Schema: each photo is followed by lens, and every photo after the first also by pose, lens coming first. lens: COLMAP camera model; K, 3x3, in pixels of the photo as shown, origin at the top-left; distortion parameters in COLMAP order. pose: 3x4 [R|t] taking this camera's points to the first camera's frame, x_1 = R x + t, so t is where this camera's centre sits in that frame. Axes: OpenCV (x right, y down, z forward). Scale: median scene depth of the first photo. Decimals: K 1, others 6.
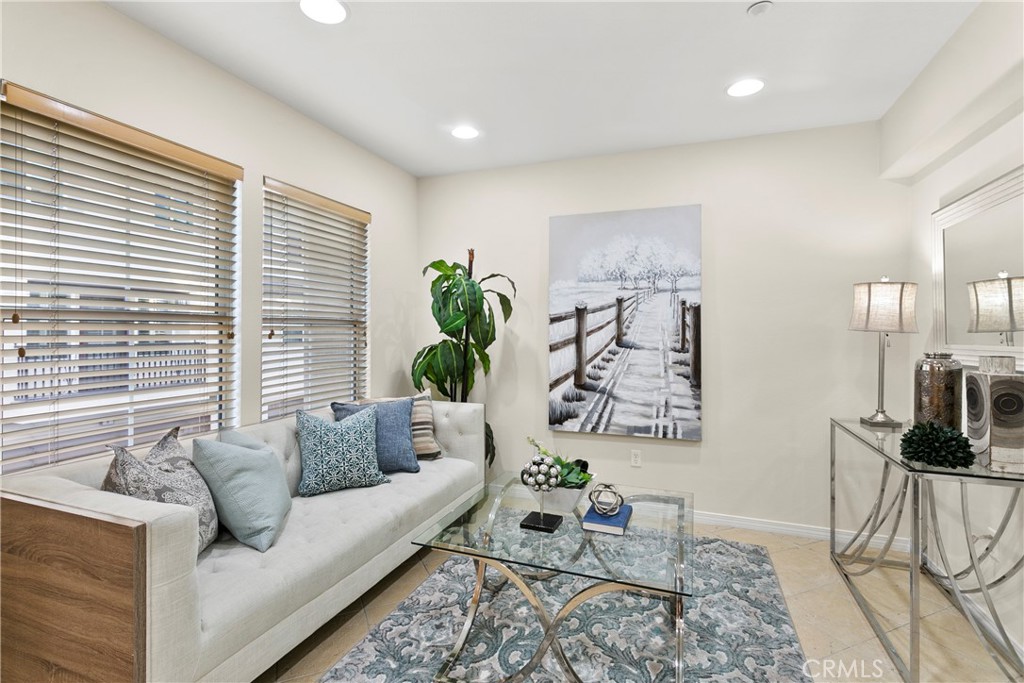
lens RADIAL K [[488.6, 0, 510.1], [0, 488.6, 333.1], [0, 0, 1]] dist [-0.000771, 0.002112]
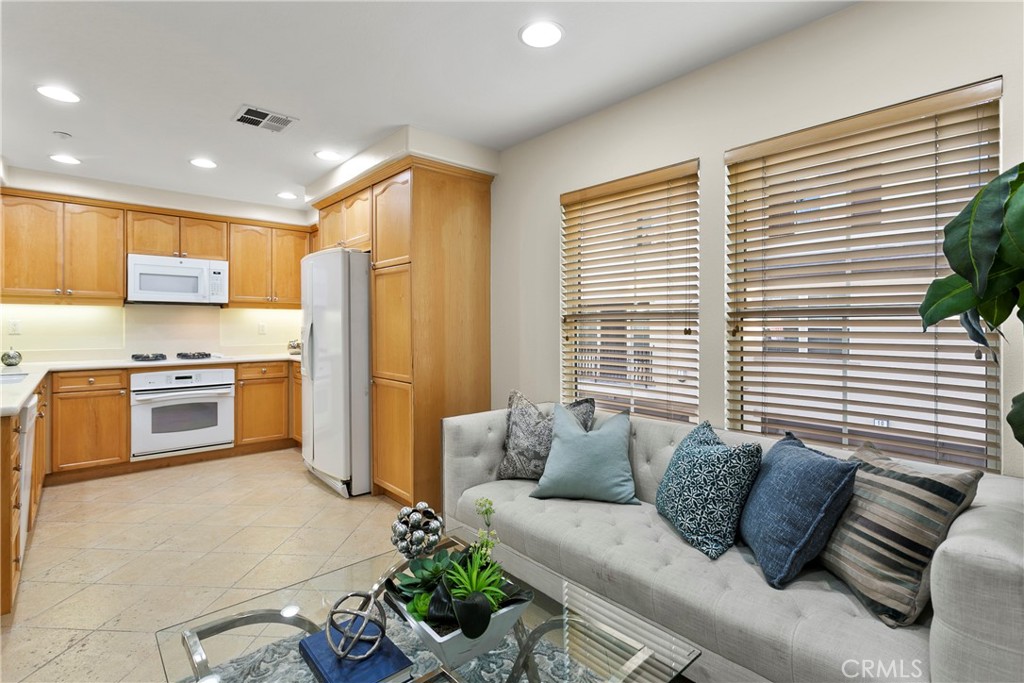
lens RADIAL K [[488.6, 0, 514.7], [0, 488.6, 330.9], [0, 0, 1]] dist [-0.000771, 0.002112]
pose [[-0.463850, 0.006708, -0.885888, 0.581263], [-0.003732, 0.999948, 0.009526, -0.005125], [0.885906, 0.007725, -0.463801, 1.367990]]
